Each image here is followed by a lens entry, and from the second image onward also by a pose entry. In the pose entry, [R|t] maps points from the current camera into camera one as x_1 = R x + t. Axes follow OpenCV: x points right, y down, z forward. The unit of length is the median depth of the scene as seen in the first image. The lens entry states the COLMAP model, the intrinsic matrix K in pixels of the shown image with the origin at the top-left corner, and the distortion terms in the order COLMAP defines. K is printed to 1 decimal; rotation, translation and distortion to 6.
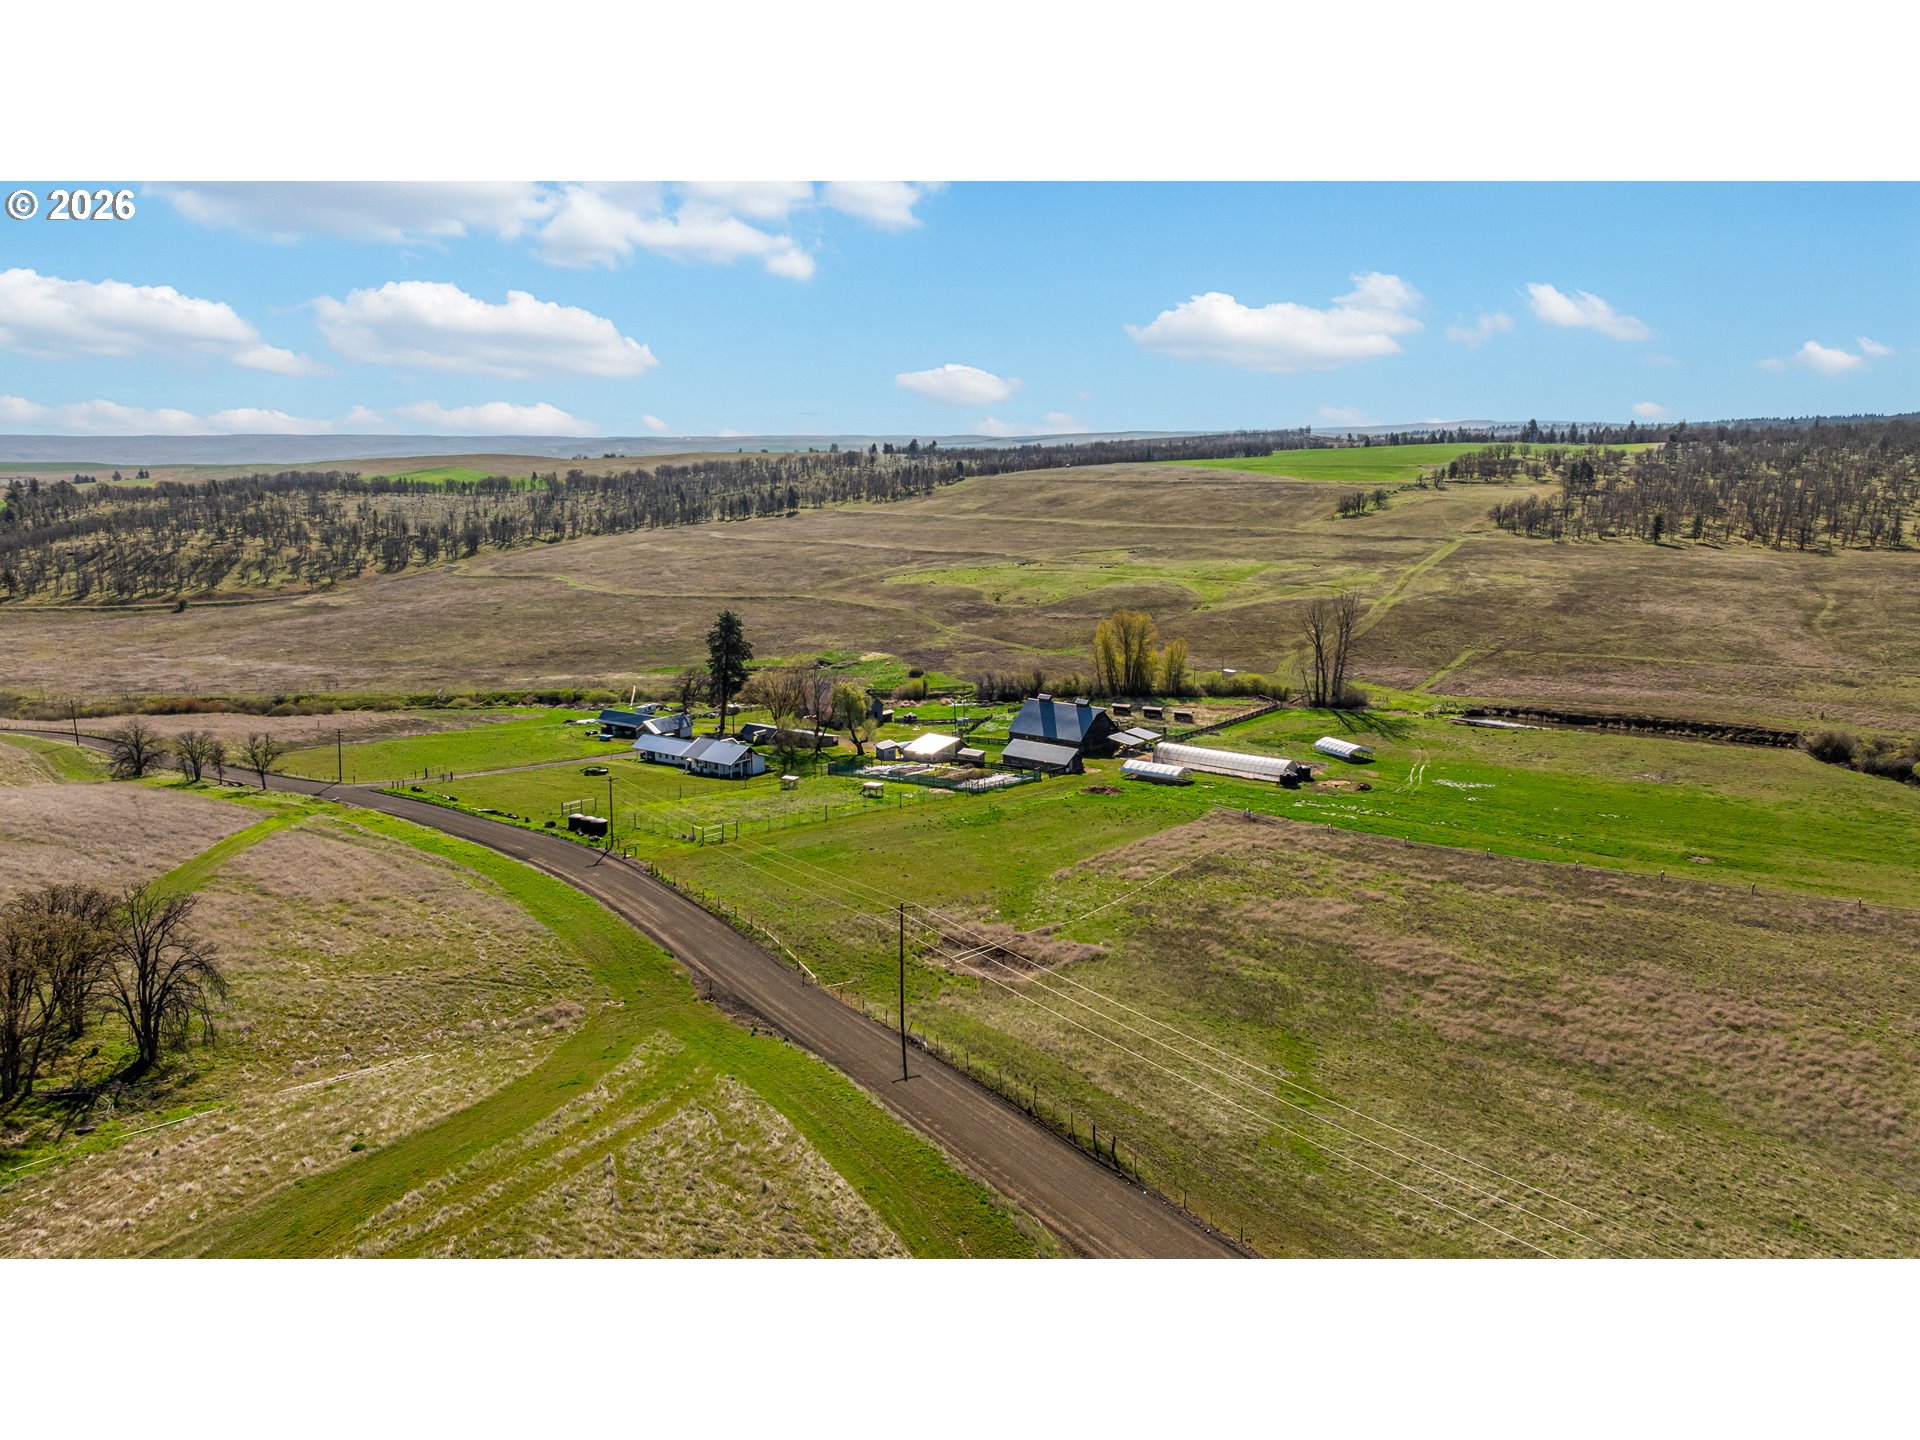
lens RADIAL K [[1360.6, 0, 960.0], [0, 1360.6, 720.0], [0, 0, 1]] dist [-0.033627, 0.035884]
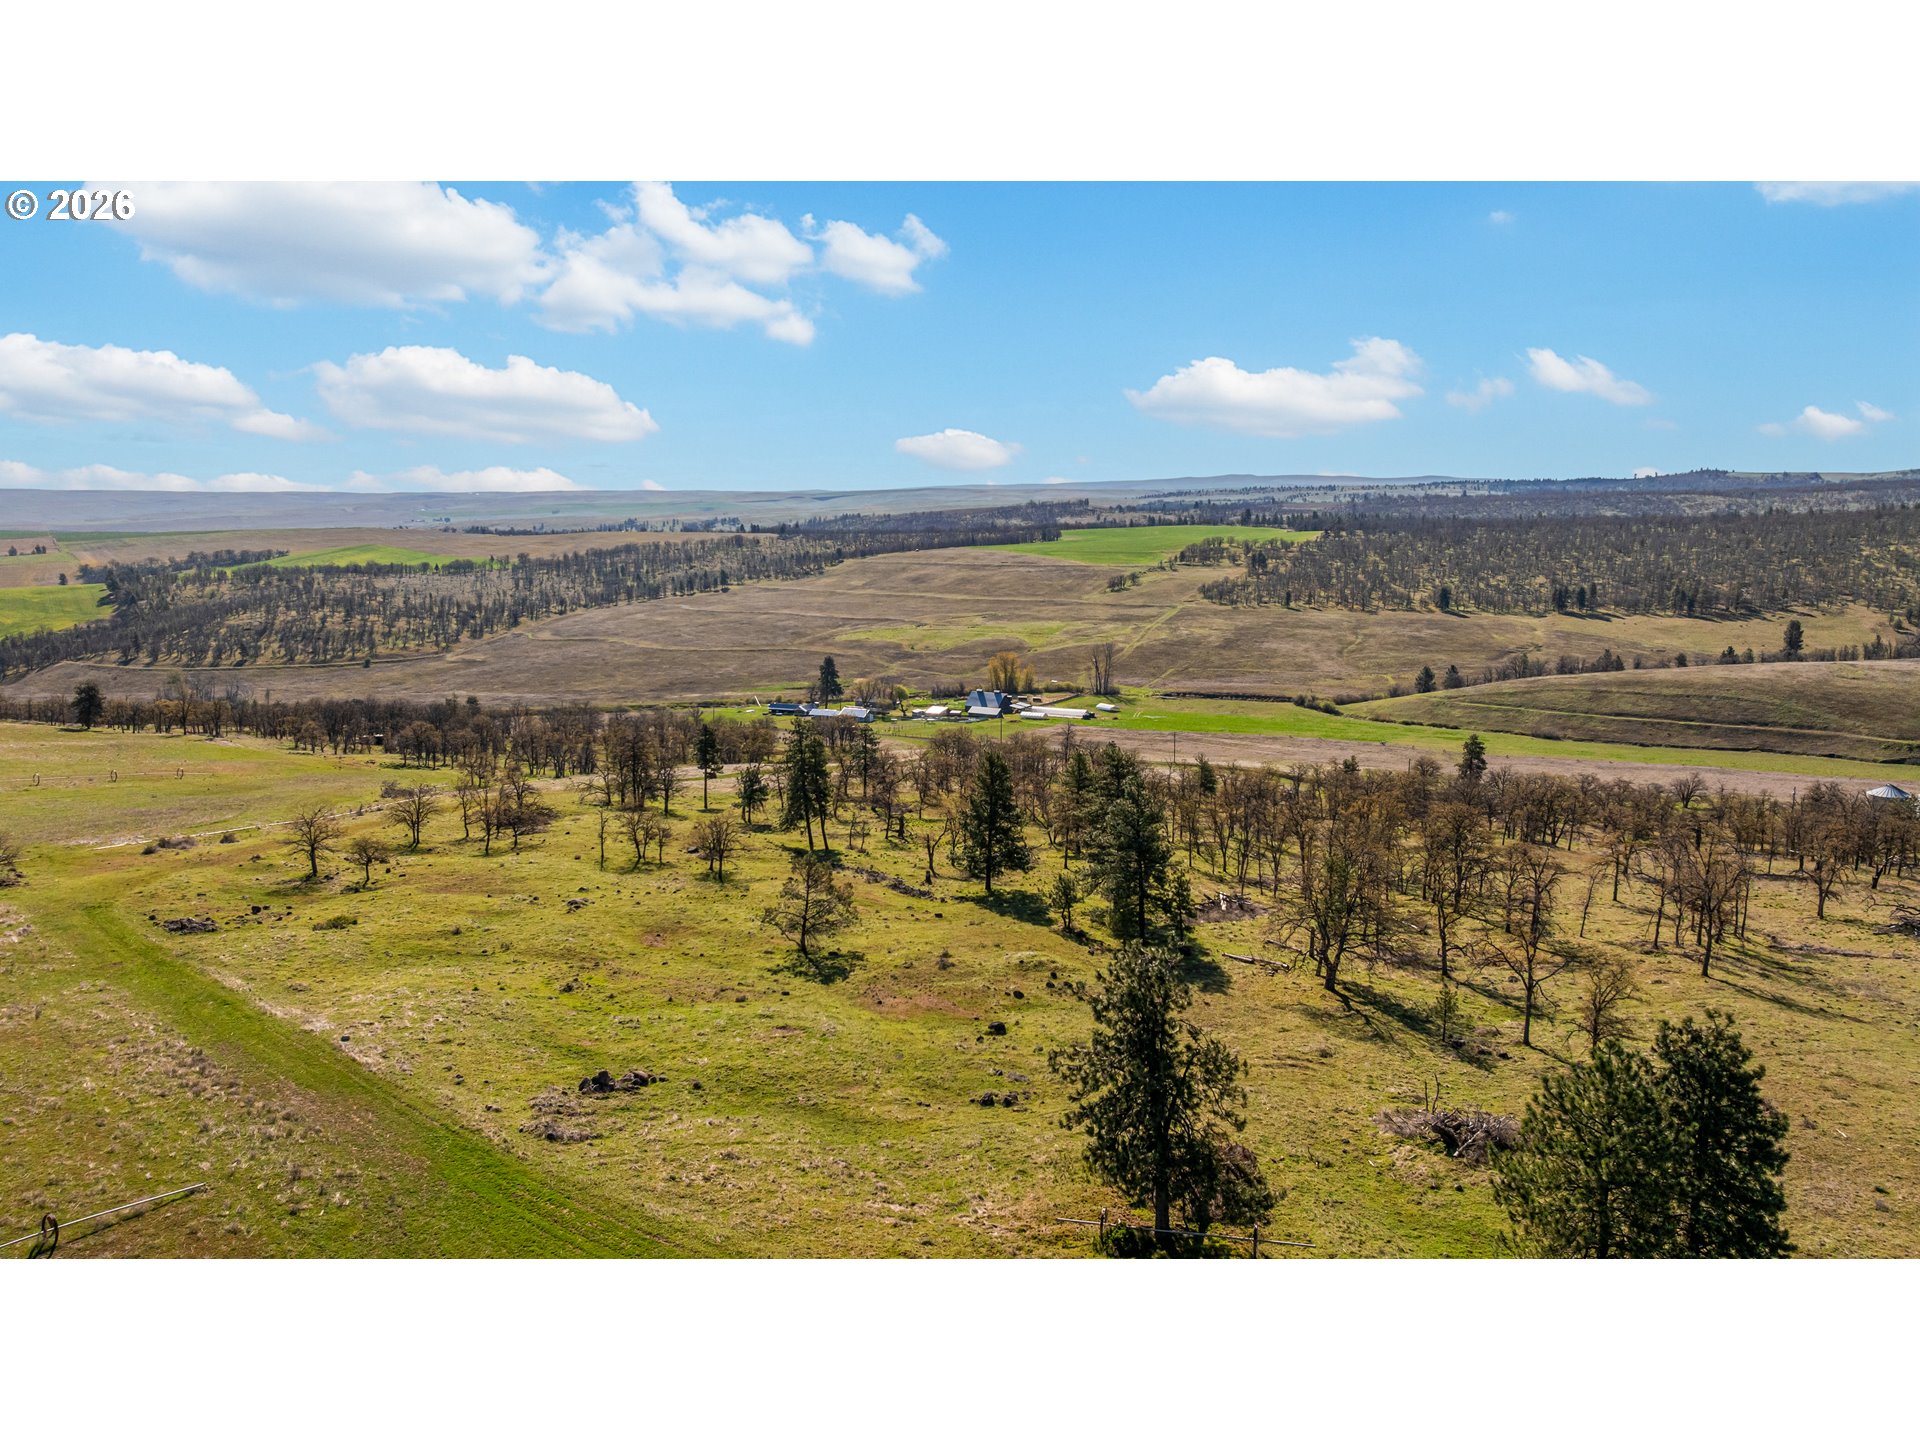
lens RADIAL K [[1360.6, 0, 960.0], [0, 1360.6, 720.0], [0, 0, 1]] dist [-0.033627, 0.035884]
pose [[0.988048, -0.027992, 0.151584, -0.171638], [0.033322, 0.998909, -0.032733, 0.057675], [-0.150502, 0.037393, 0.987902, -0.672887]]
